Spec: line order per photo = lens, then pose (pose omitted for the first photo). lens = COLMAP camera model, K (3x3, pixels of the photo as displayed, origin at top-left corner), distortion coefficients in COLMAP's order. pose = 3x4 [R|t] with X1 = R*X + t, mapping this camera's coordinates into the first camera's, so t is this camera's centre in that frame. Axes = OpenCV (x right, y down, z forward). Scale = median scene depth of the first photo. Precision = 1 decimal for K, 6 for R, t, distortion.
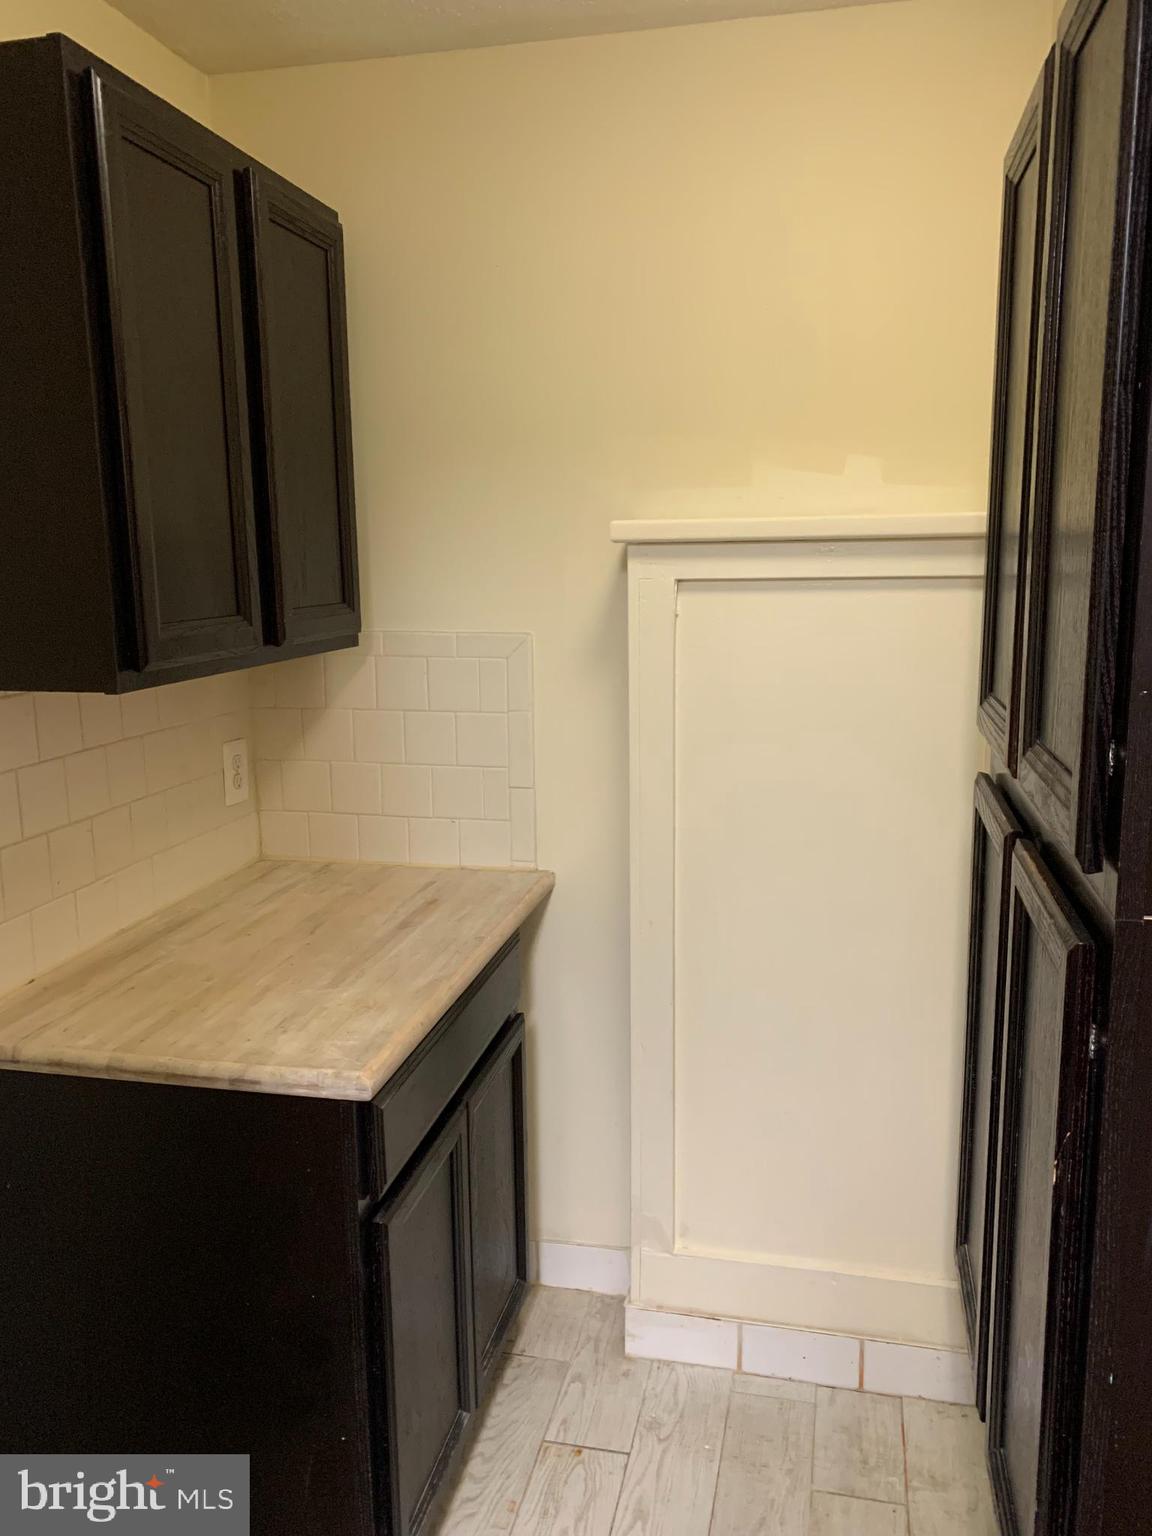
lens RADIAL K [[1172.3, 0, 590.6], [0, 1172.3, 764.3], [0, 0, 1]] dist [0.018325, -0.011747]
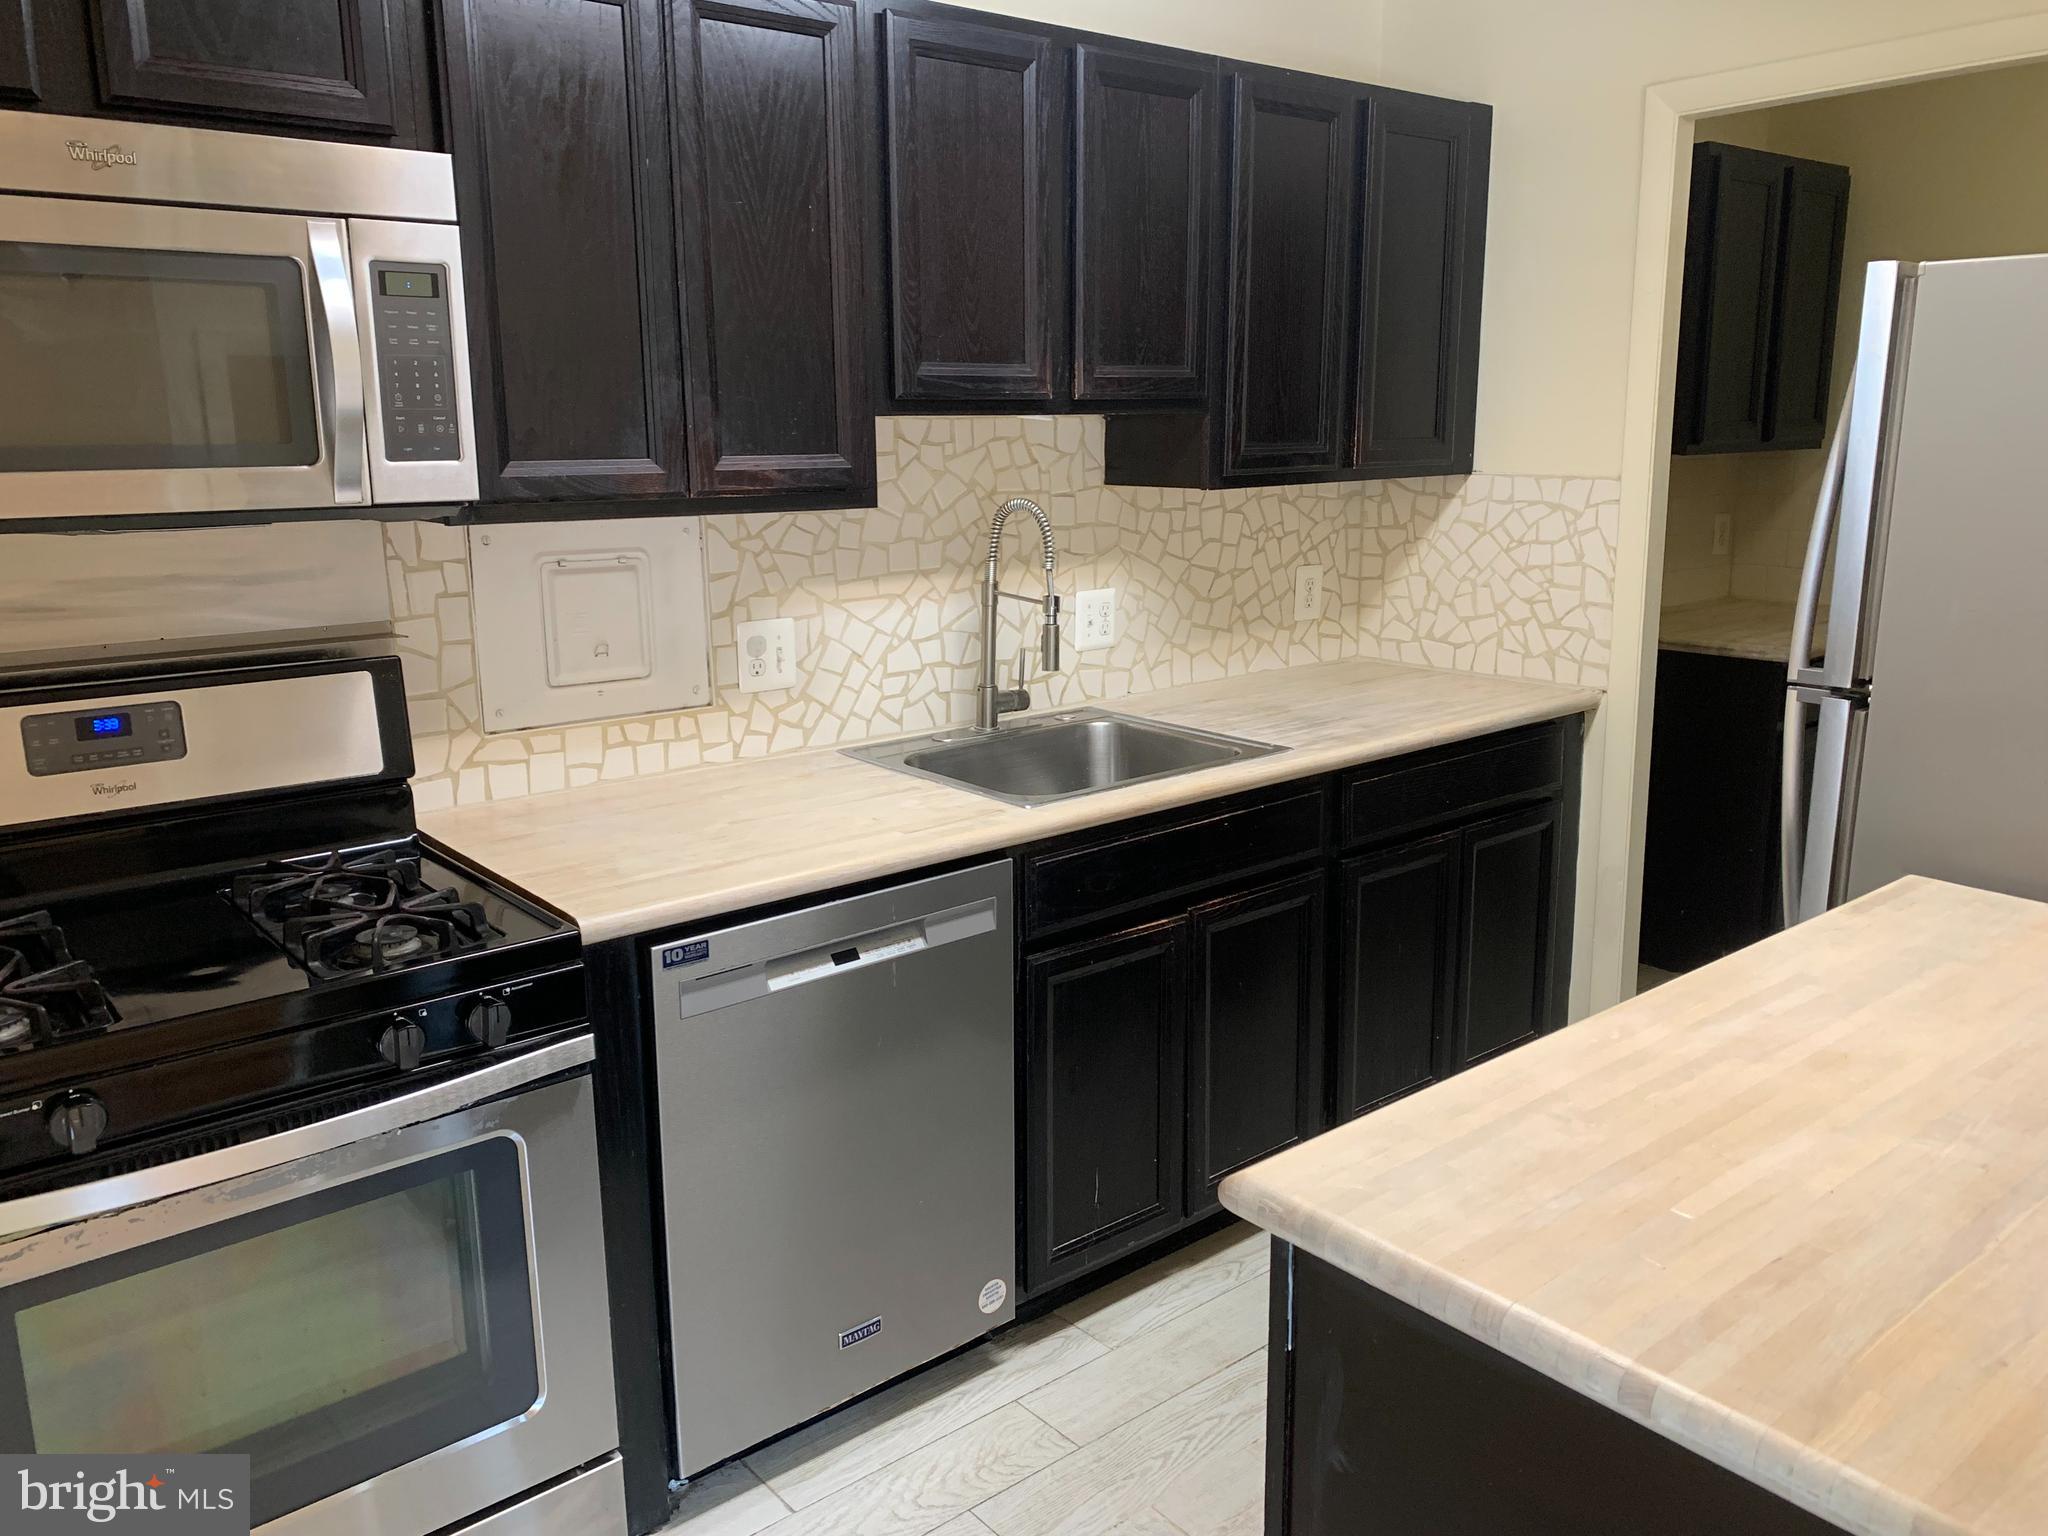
lens RADIAL K [[1563.1, 0, 1027.4], [0, 1563.1, 768.8], [0, 0, 1]] dist [0.018325, -0.011747]
pose [[0.783581, 0.137025, -0.605991, 0.319766], [-0.099340, 0.990459, 0.095508, 0.250311], [0.613296, -0.014639, 0.789717, -1.399741]]
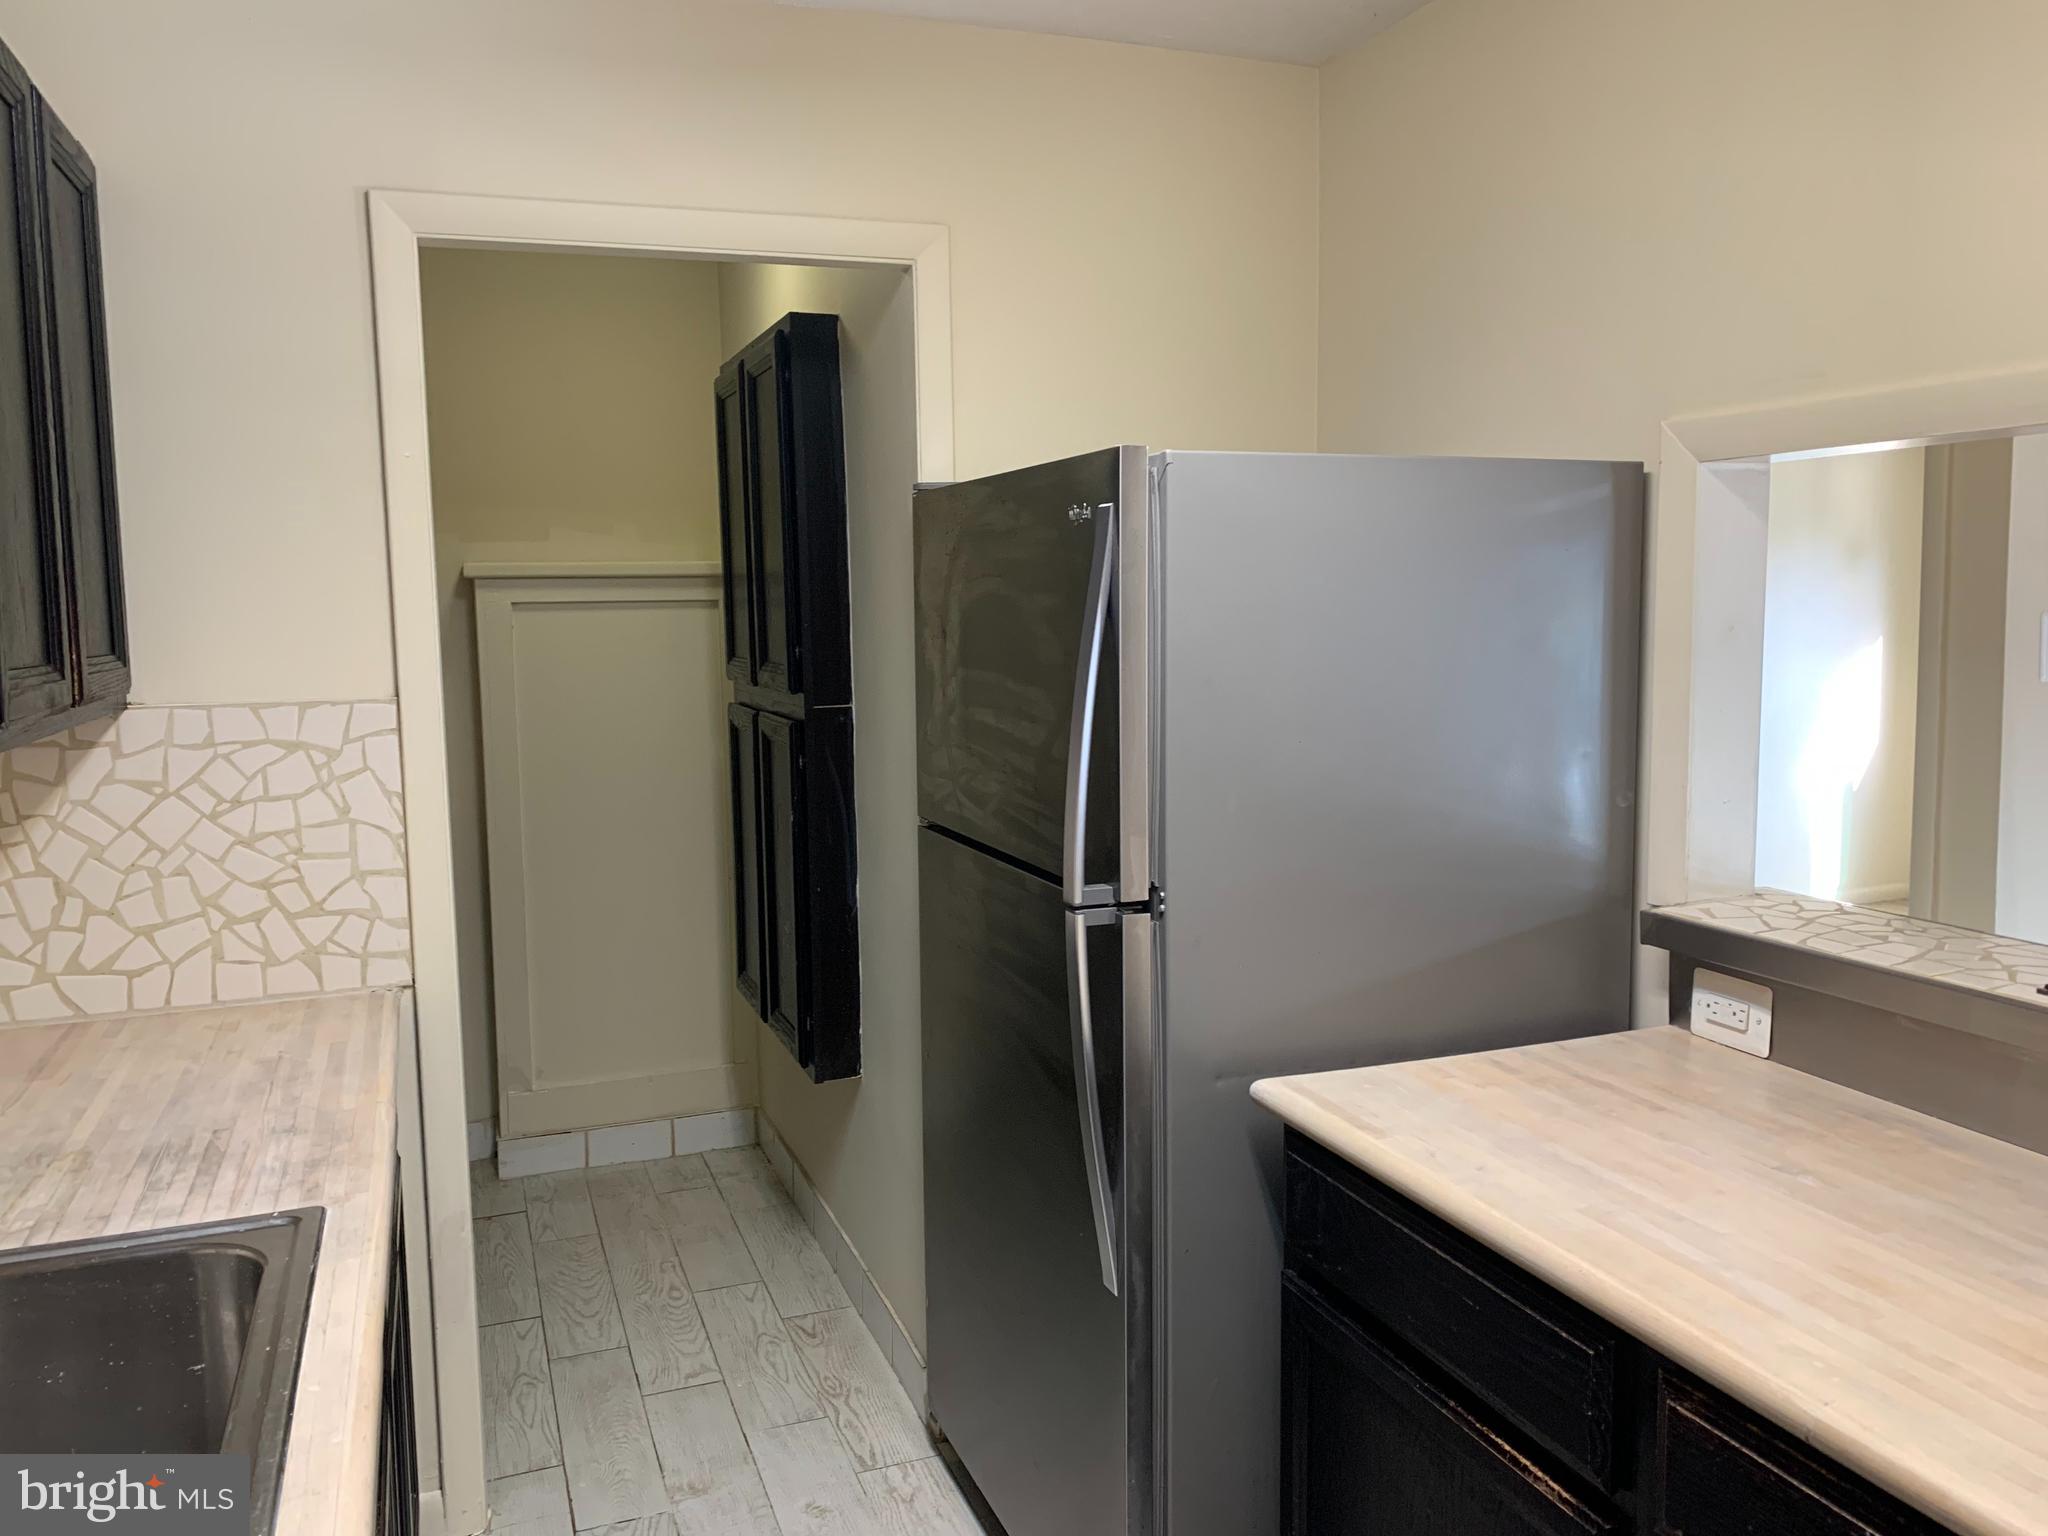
lens RADIAL K [[1563.1, 0, 990.2], [0, 1563.1, 750.1], [0, 0, 1]] dist [0.018325, -0.011747]
pose [[0.848163, -0.057060, 0.526653, -0.474918], [0.098786, 0.993779, -0.051422, 0.191082], [-0.520443, 0.095640, 0.848523, -0.987493]]
